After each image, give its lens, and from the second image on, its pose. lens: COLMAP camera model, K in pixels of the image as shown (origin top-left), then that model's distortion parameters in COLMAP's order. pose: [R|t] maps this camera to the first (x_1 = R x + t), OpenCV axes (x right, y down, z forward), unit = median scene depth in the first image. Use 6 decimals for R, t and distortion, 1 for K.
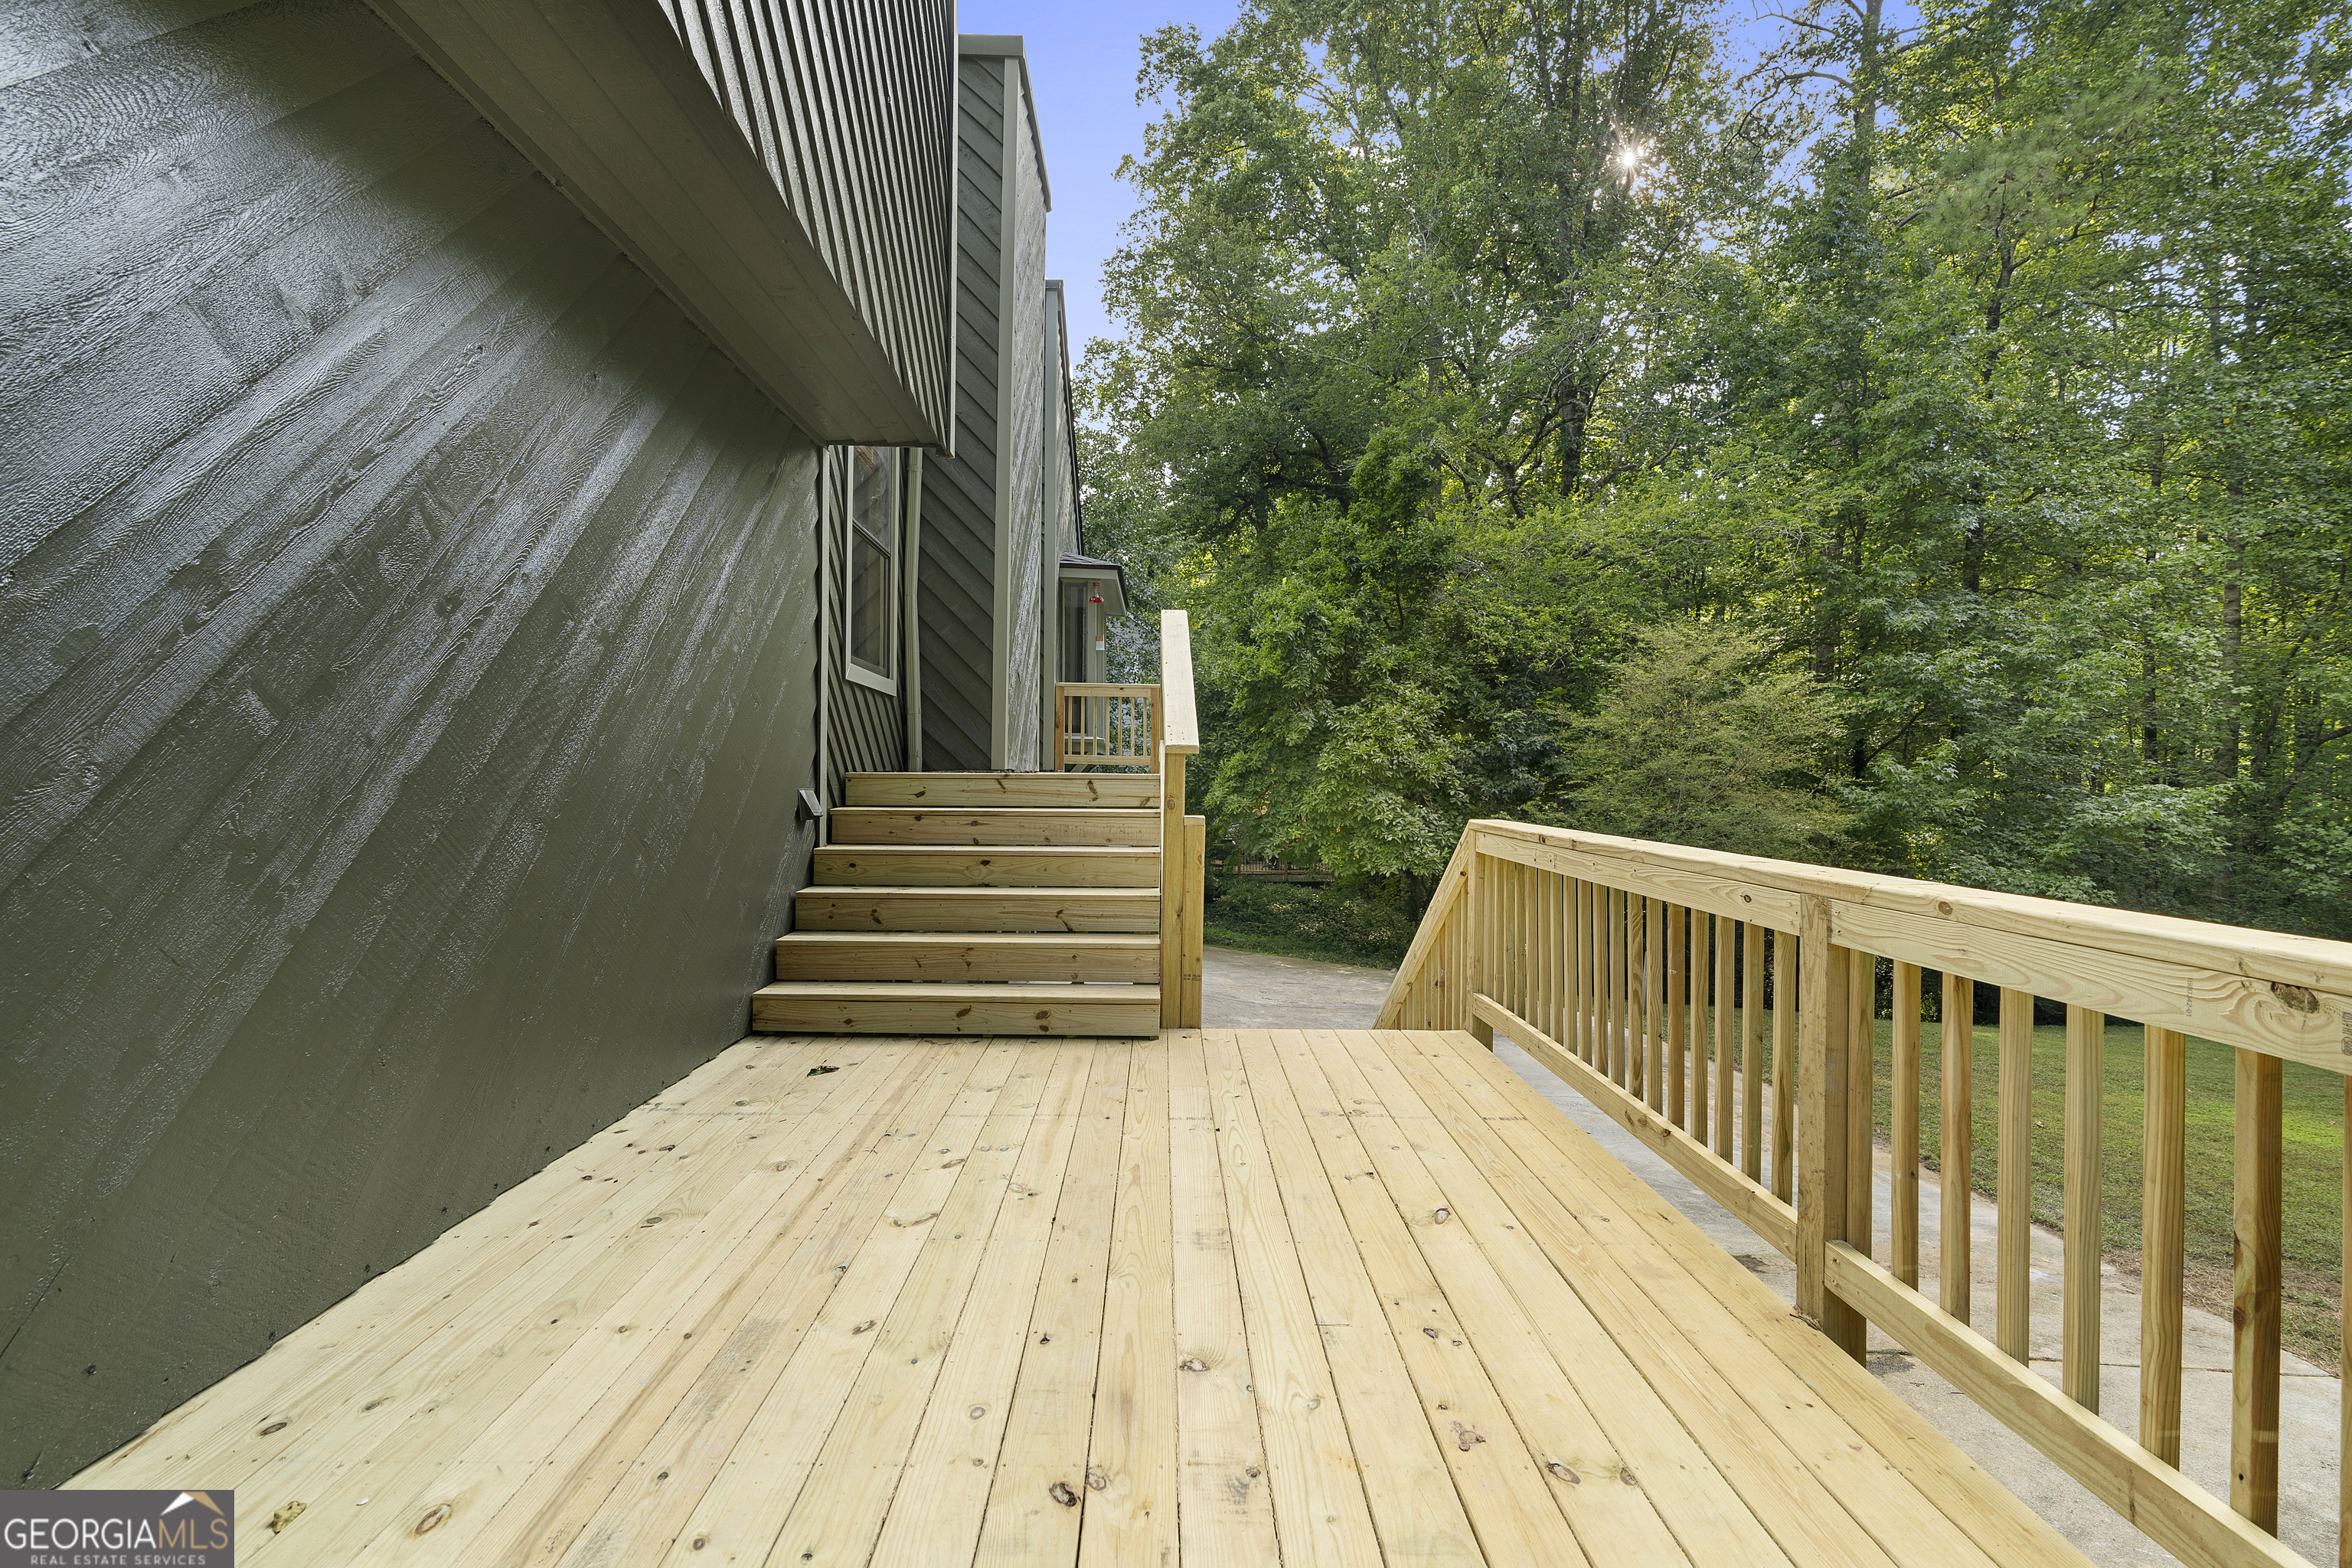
lens RADIAL K [[1068.7, 0, 1176.0], [0, 1068.7, 784.0], [0, 0, 1]] dist [-0.013765, 0.005165]
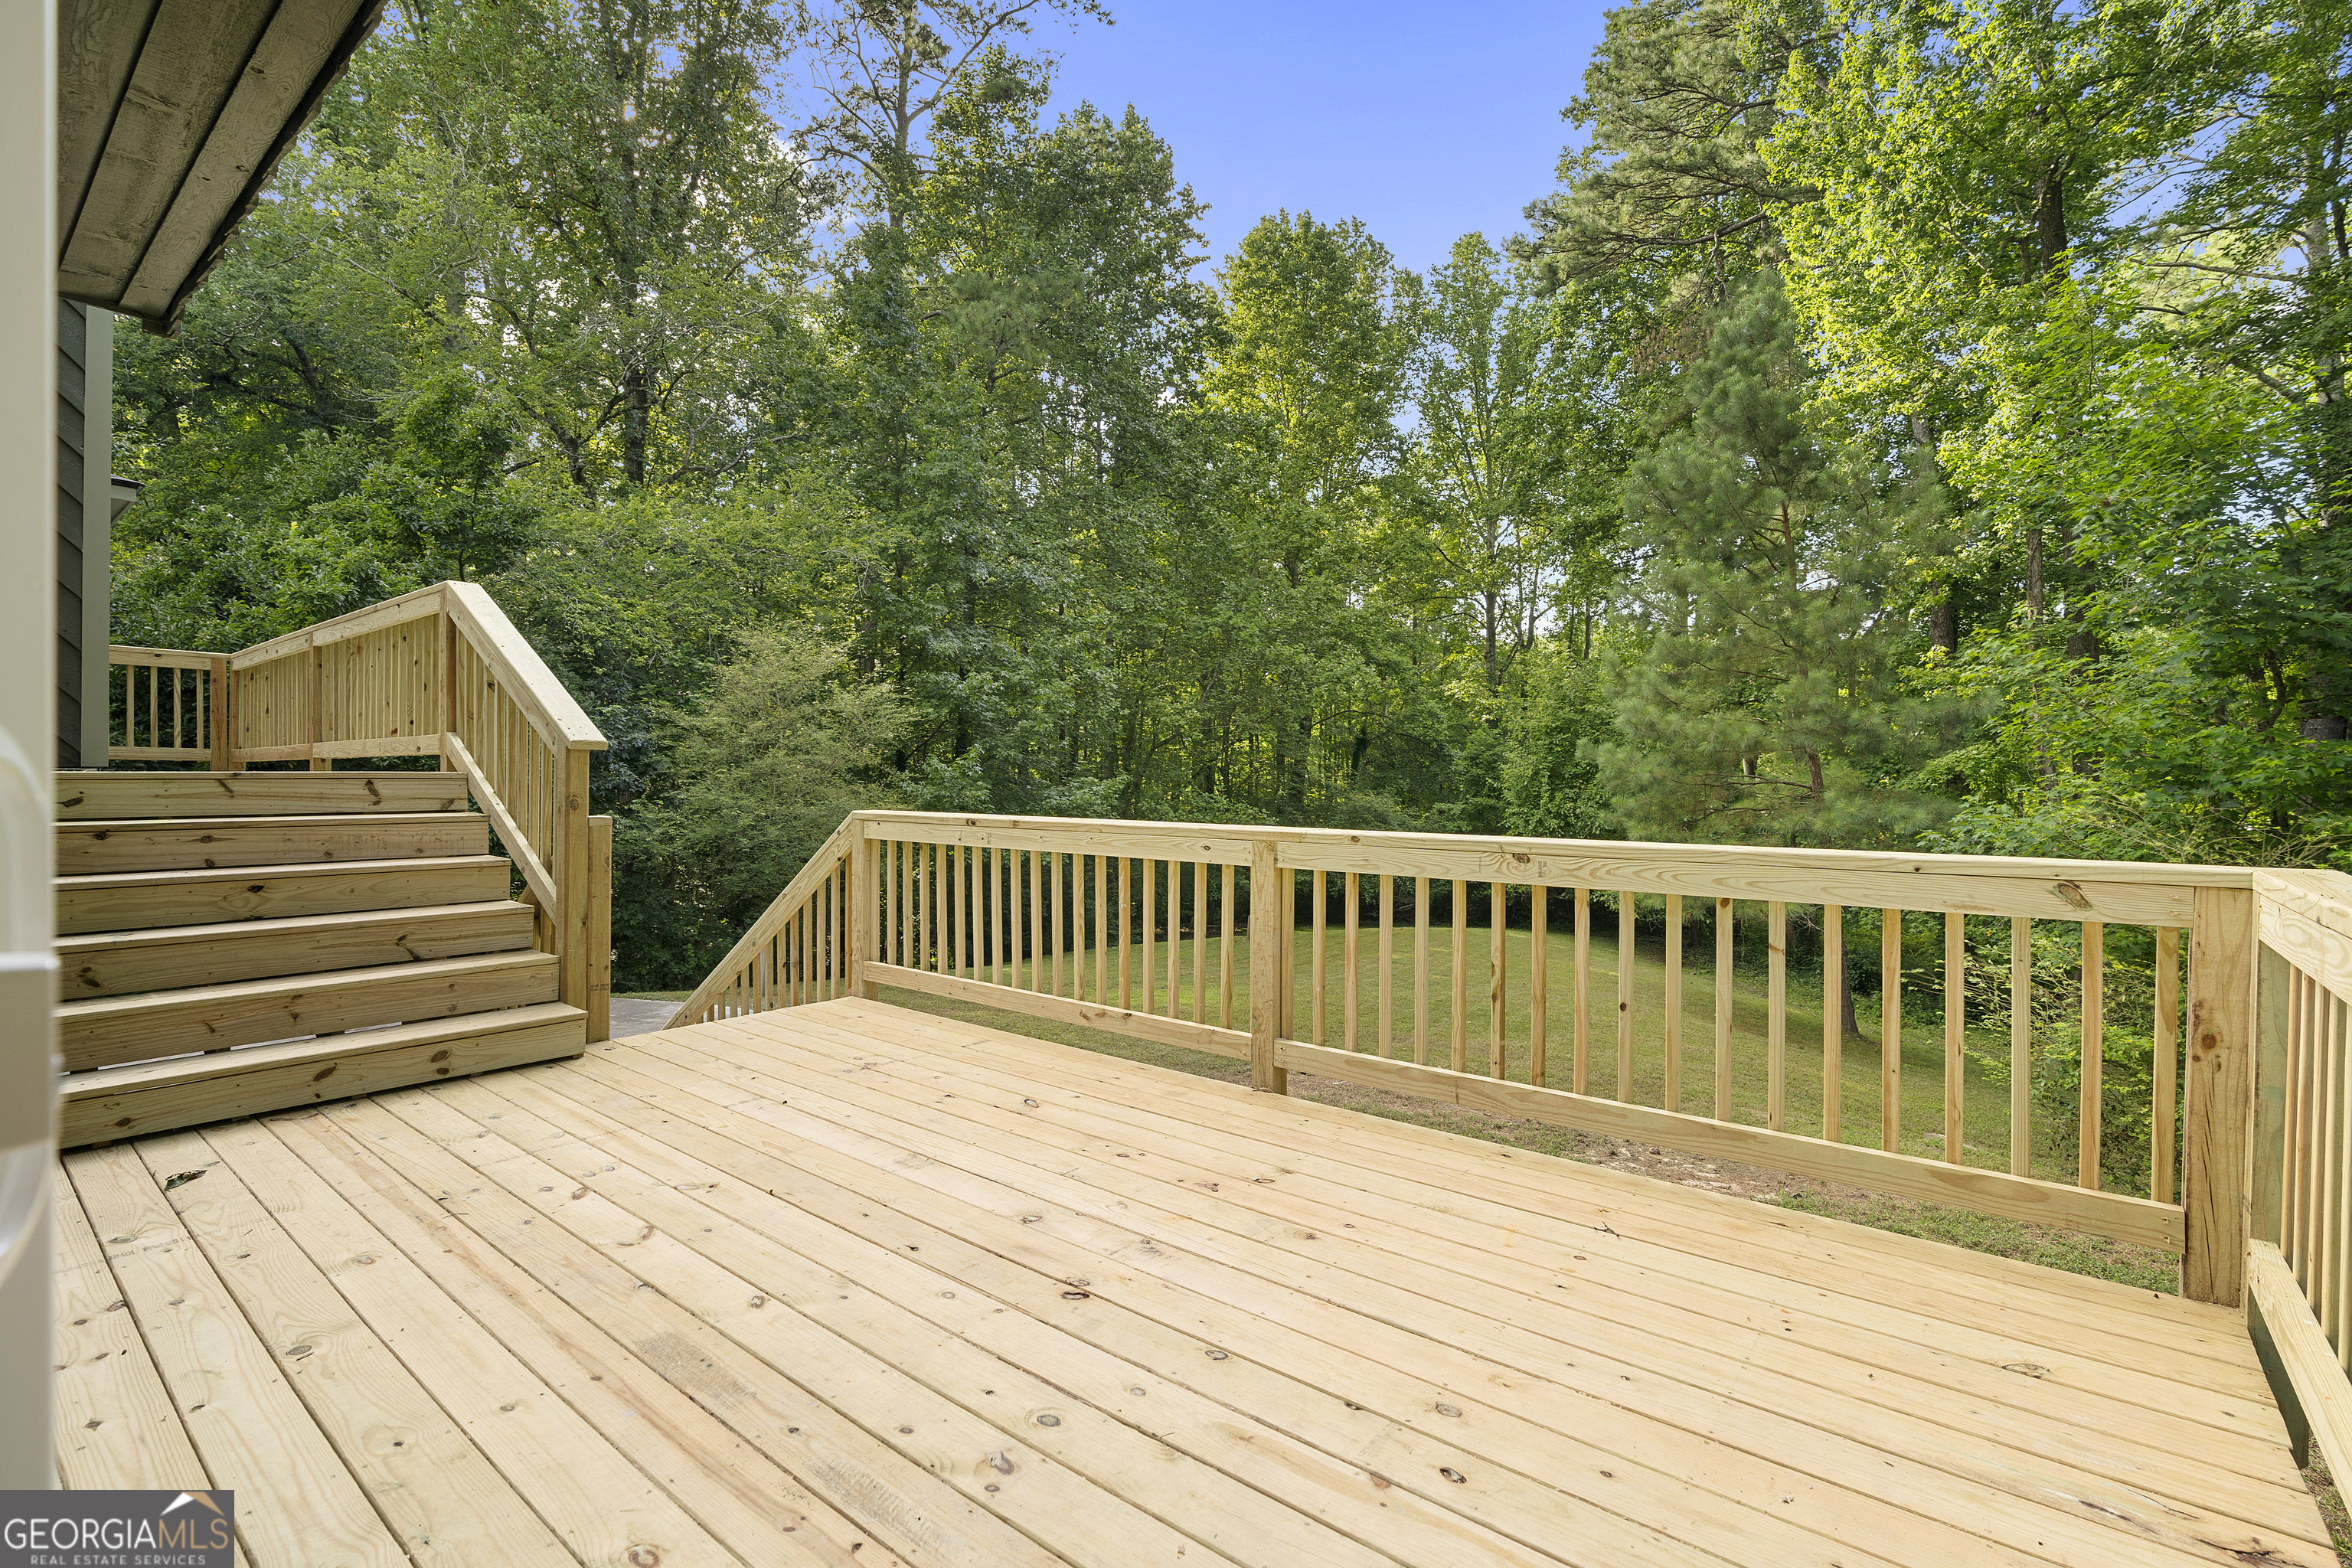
lens RADIAL K [[1068.7, 0, 1176.0], [0, 1068.7, 784.0], [0, 0, 1]] dist [-0.000809, 0.000563]
pose [[0.636639, -0.012123, 0.771067, -0.101212], [0.010279, 0.999921, 0.007233, 0.000008], [-0.771094, 0.003321, 0.636713, 0.001985]]
